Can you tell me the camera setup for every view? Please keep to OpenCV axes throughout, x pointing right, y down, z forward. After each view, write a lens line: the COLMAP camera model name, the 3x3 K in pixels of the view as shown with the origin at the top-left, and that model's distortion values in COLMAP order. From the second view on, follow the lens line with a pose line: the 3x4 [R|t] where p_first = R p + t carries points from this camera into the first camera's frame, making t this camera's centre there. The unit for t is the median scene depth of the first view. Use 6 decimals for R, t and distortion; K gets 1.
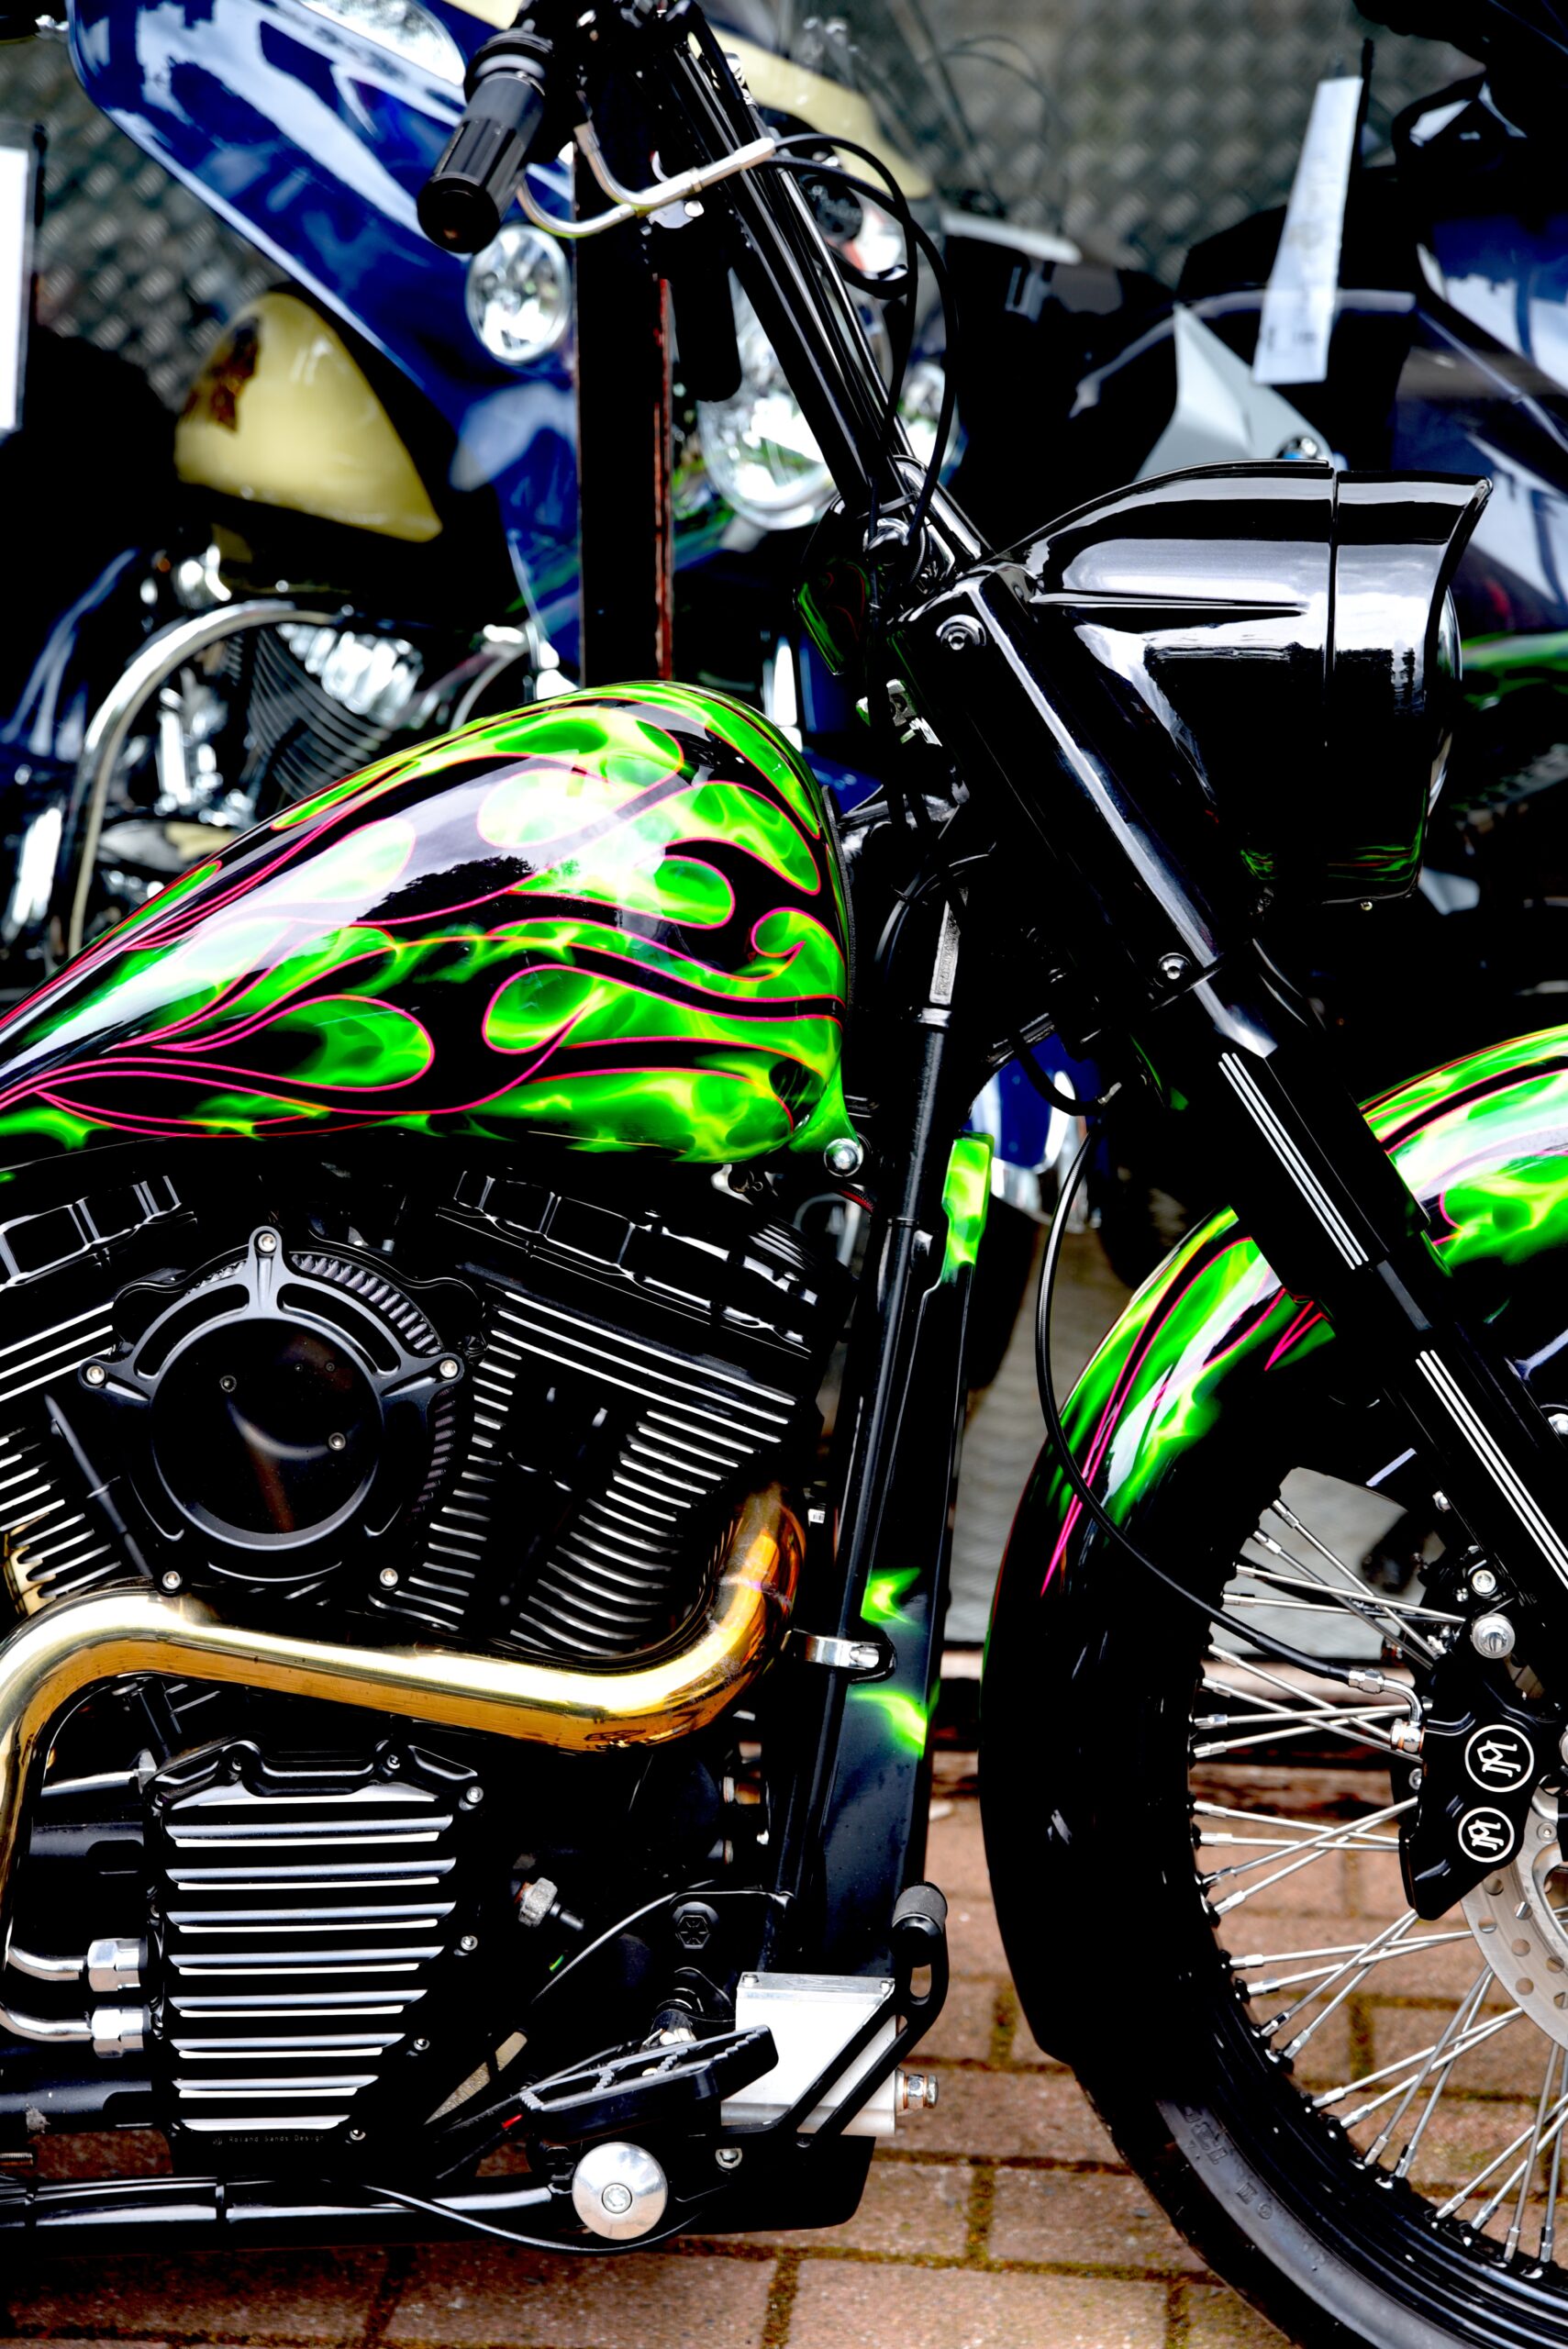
lens RADIAL K [[4265.7, 0, 784.0], [0, 4265.7, 1174.5], [0, 0, 1]] dist [0.220938, -0.145420]
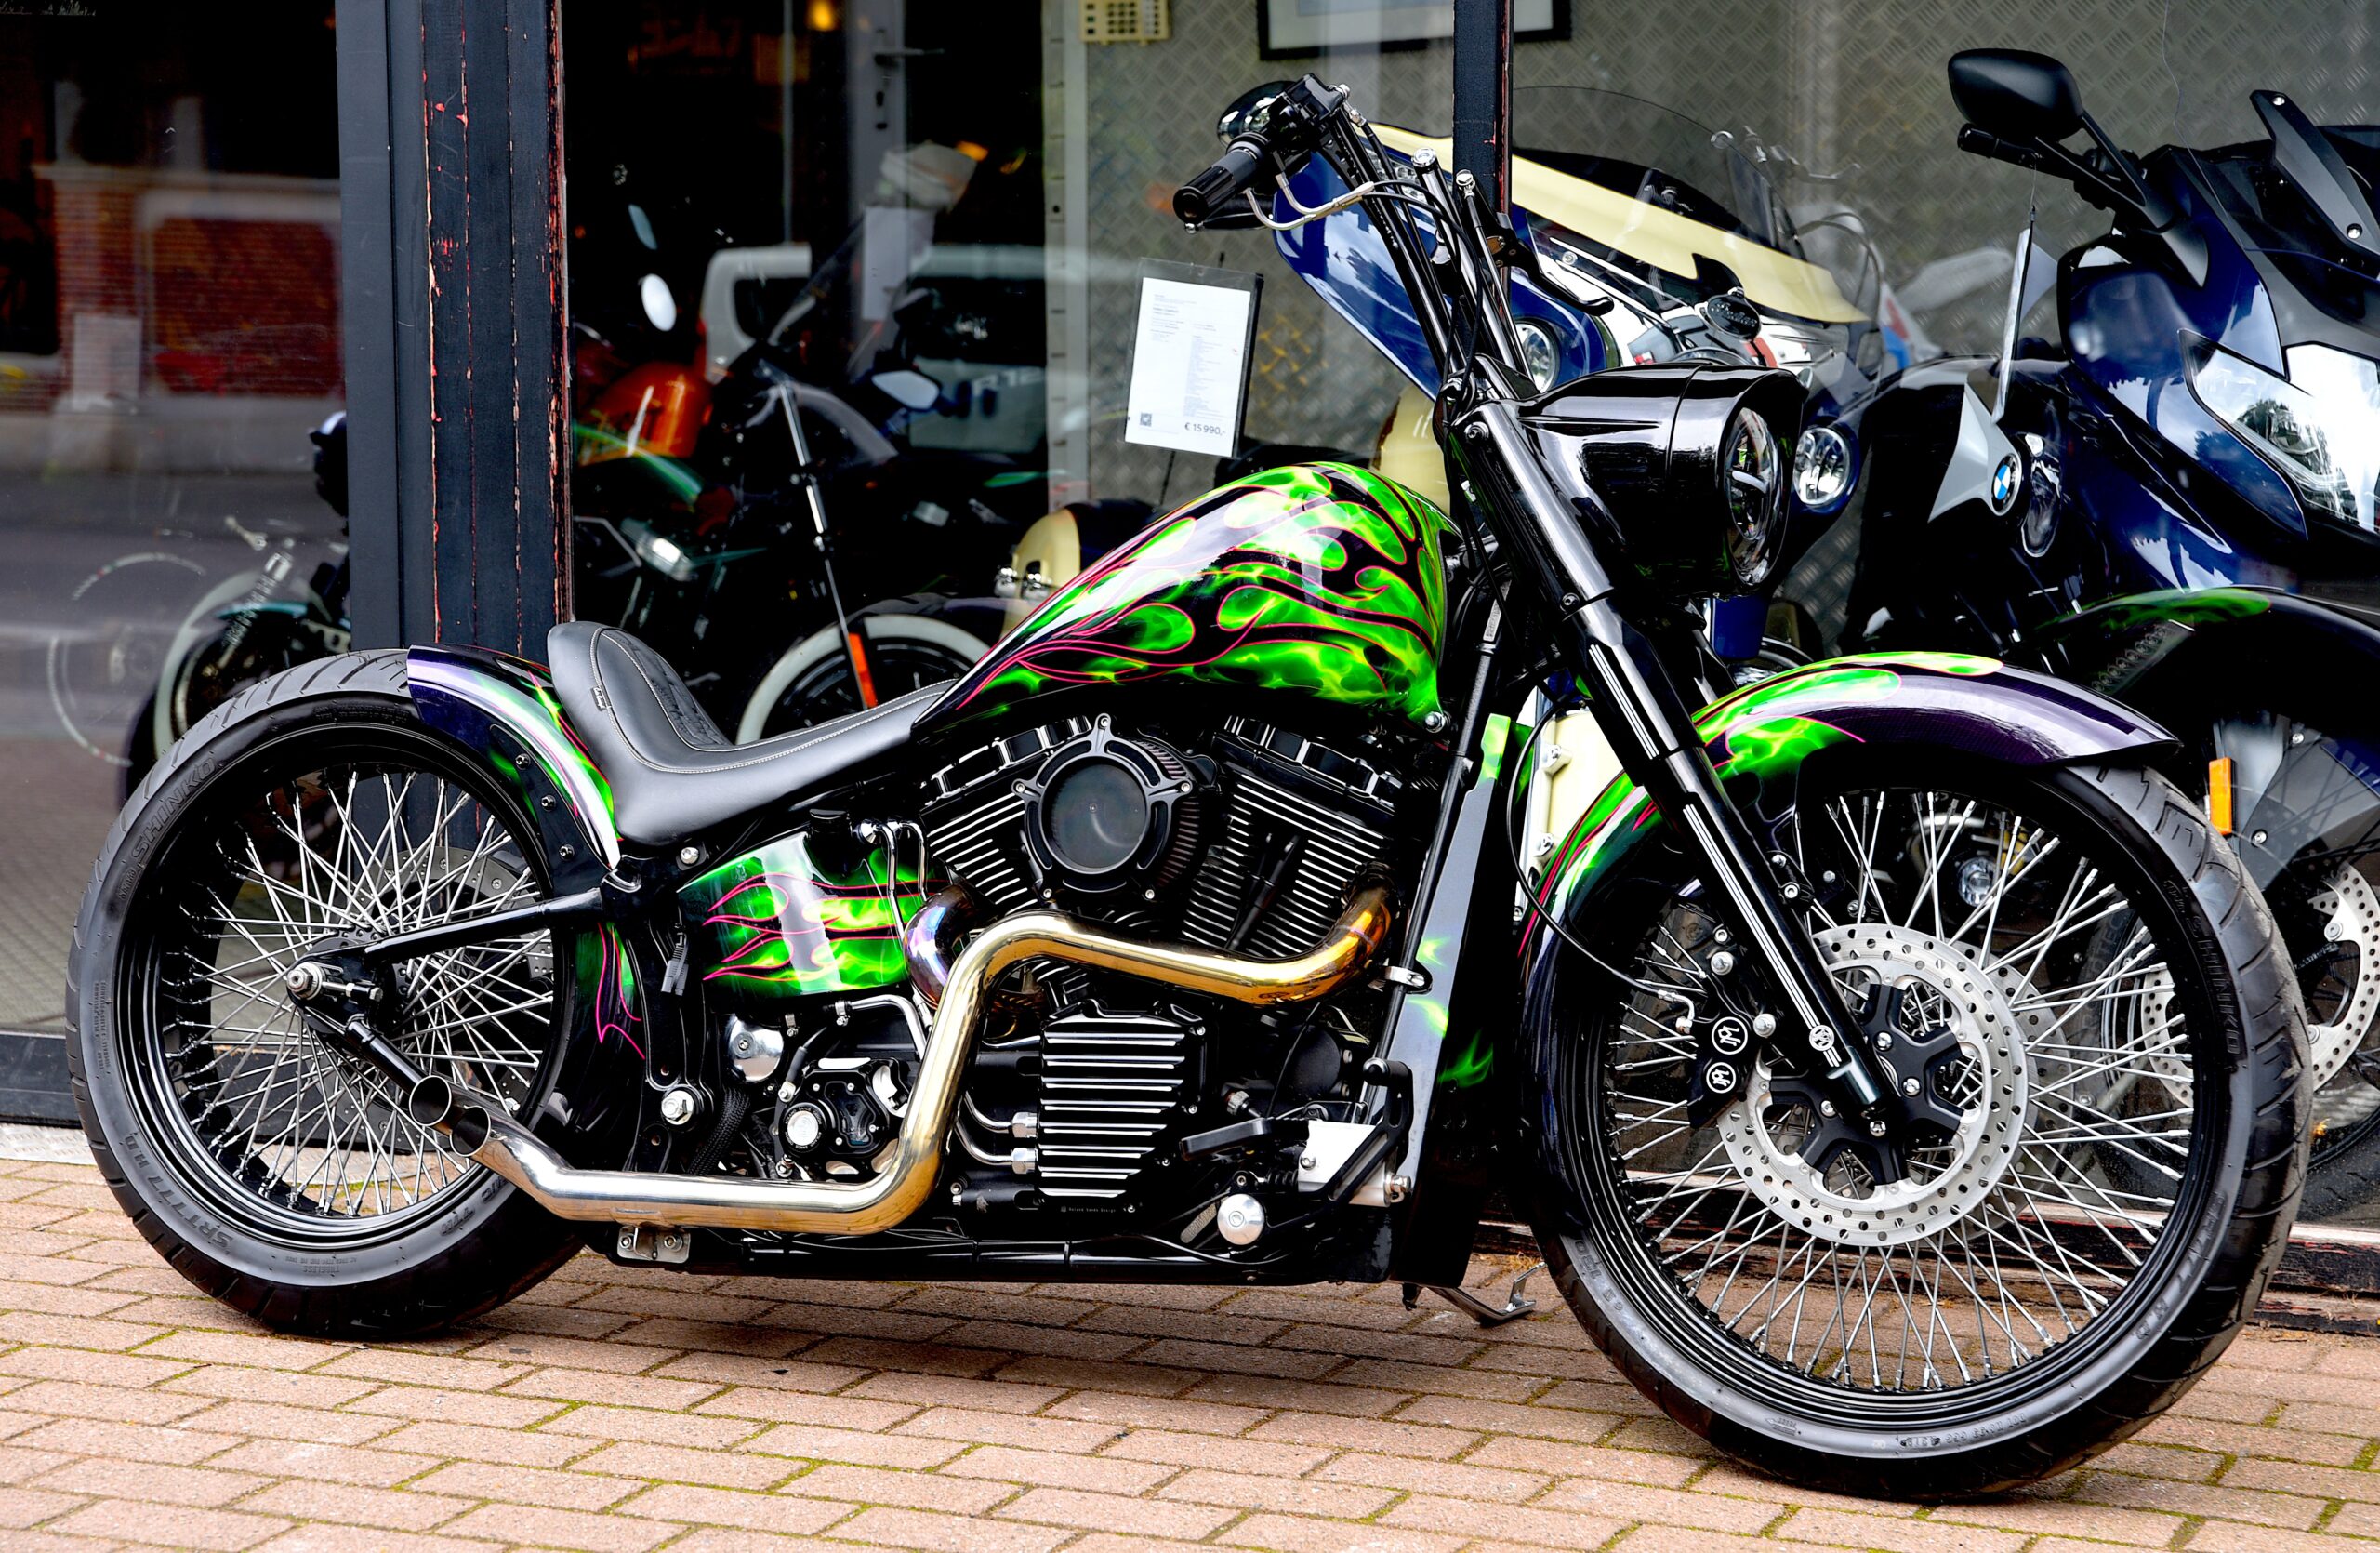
lens RADIAL K [[4654.5, 0, 1190.0], [0, 4654.5, 776.5], [0, 0, 1]] dist [0.196141, 0.196341]
pose [[0.949887, 0.033755, -0.310766, 0.567945], [-0.091630, 0.980550, -0.173570, 0.397662], [0.298862, 0.193347, 0.934504, -0.963869]]
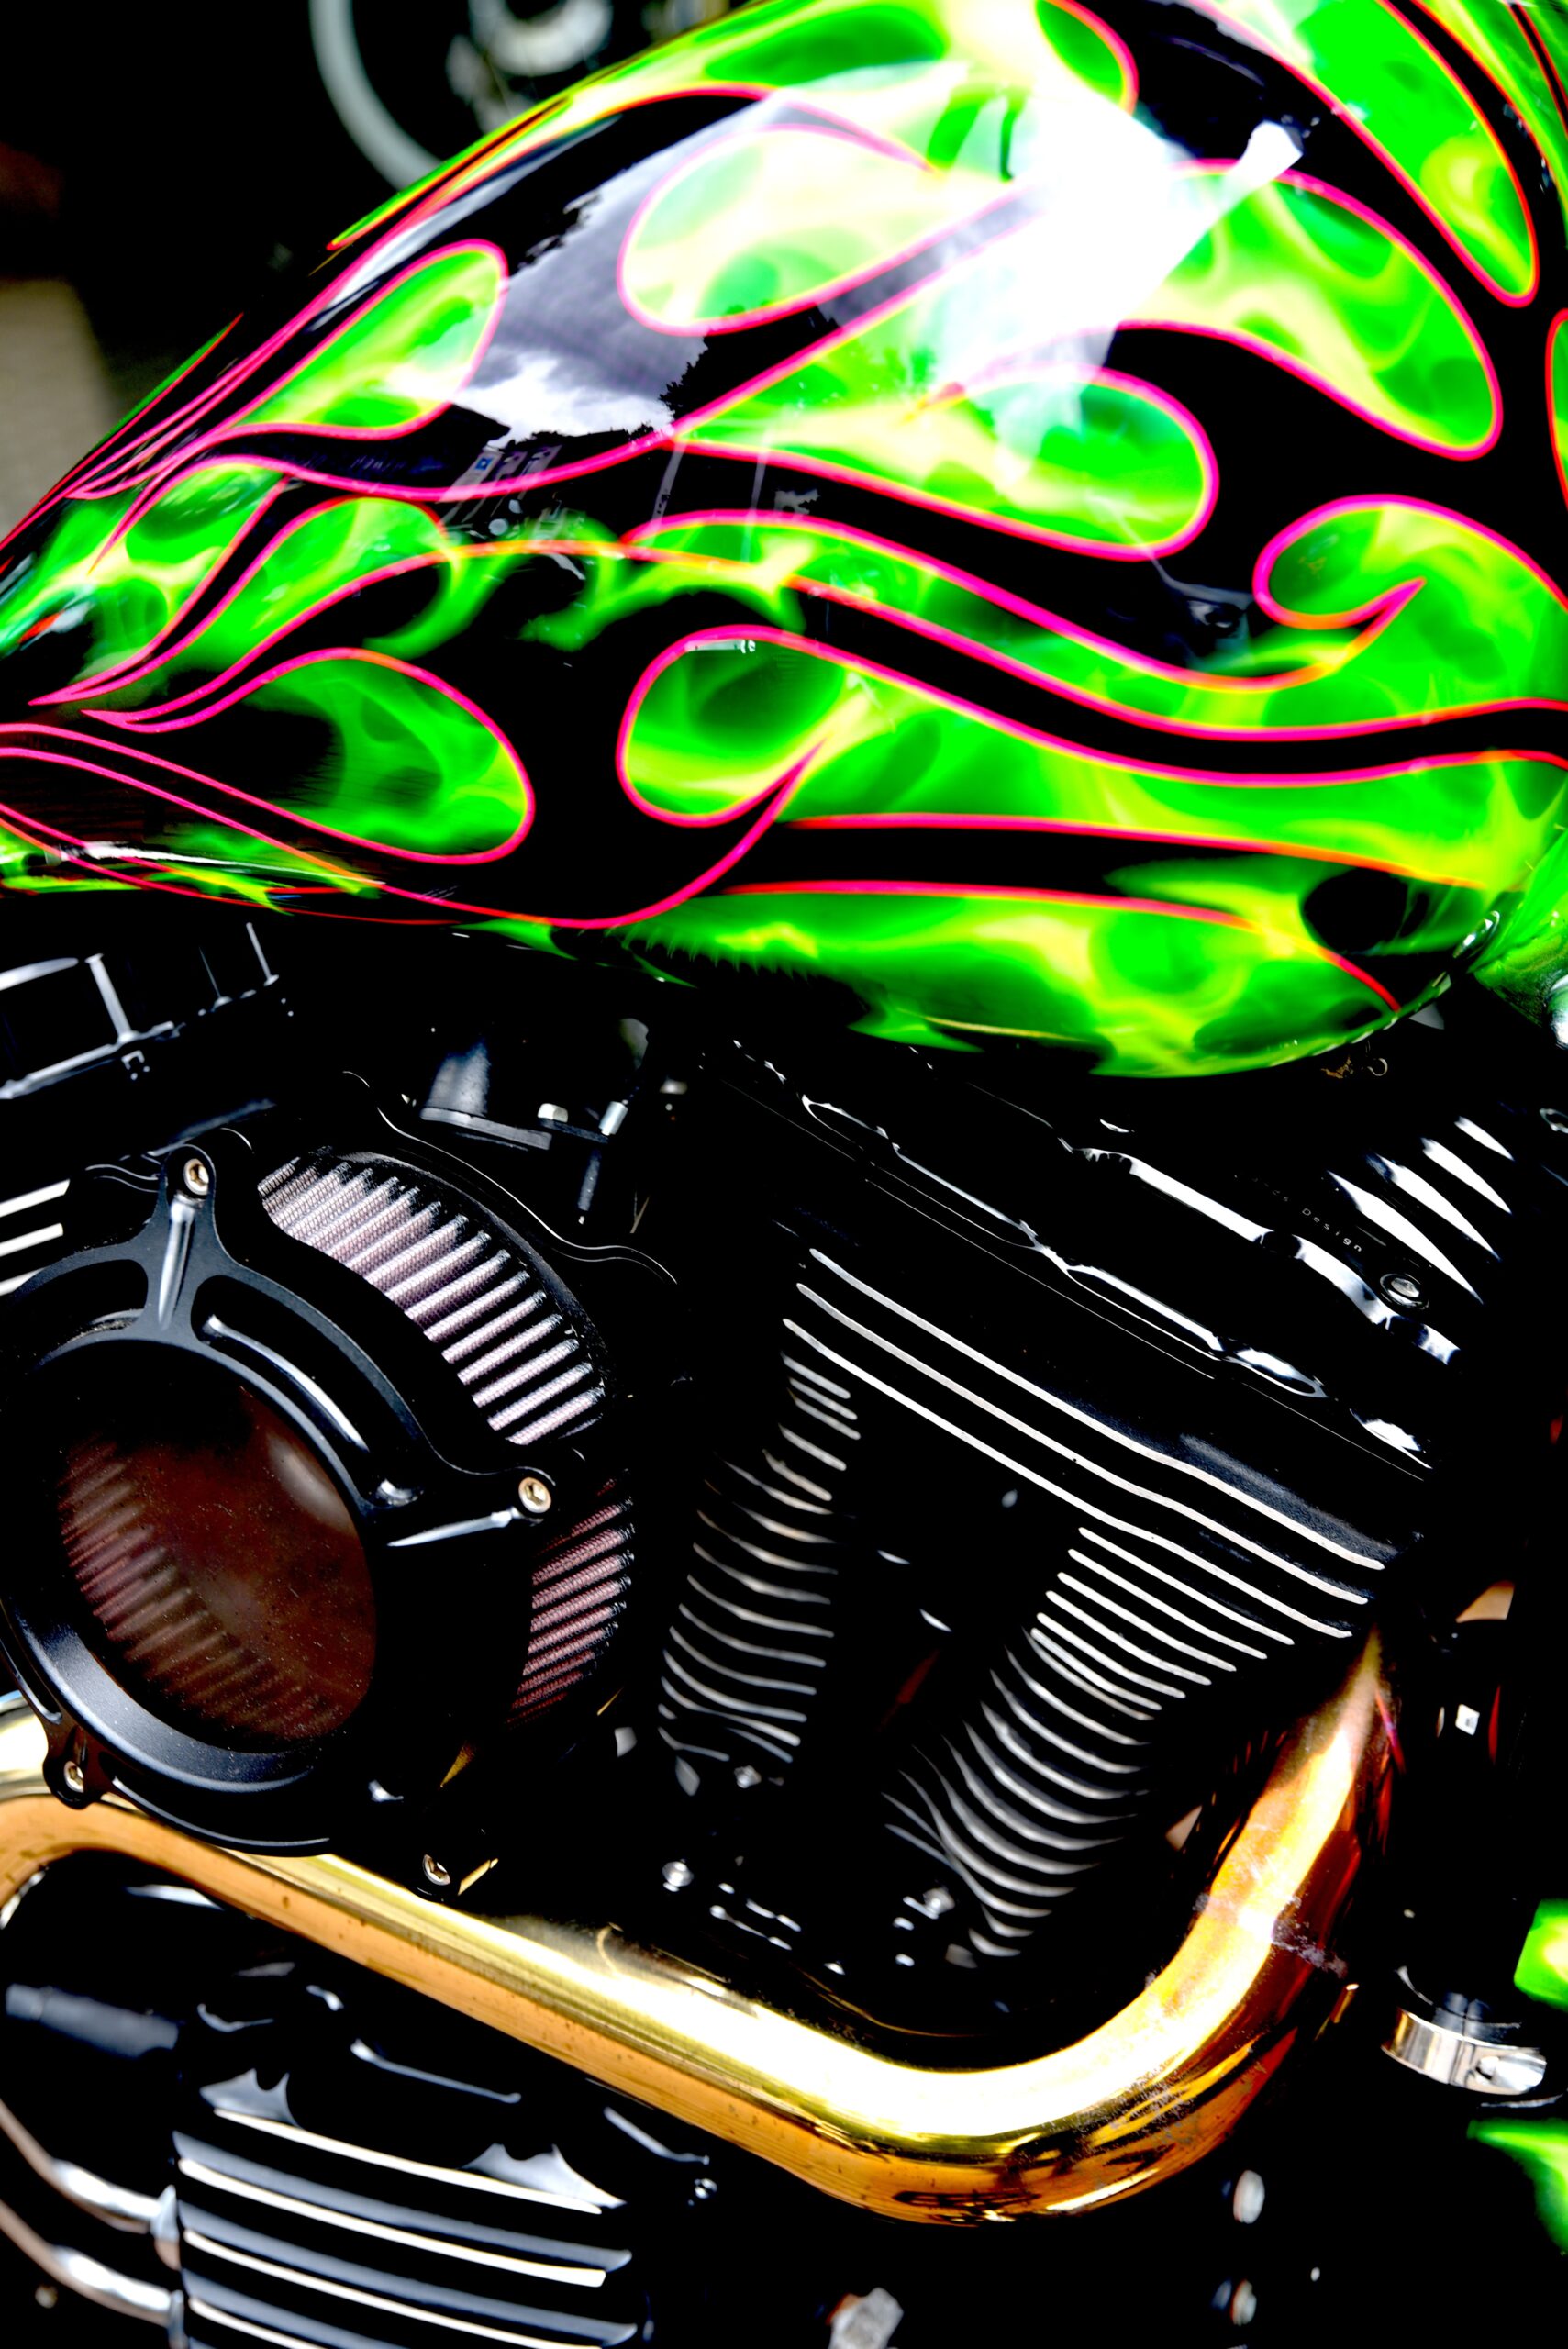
lens RADIAL K [[3372.9, 0, 785.5], [0, 3372.9, 1137.2], [0, 0, 1]] dist [0.083652, 0.018657]
pose [[0.922624, 0.123934, -0.365246, 0.071469], [-0.038248, 0.971701, 0.233097, -0.074677], [0.383799, -0.201091, 0.901255, 0.668840]]
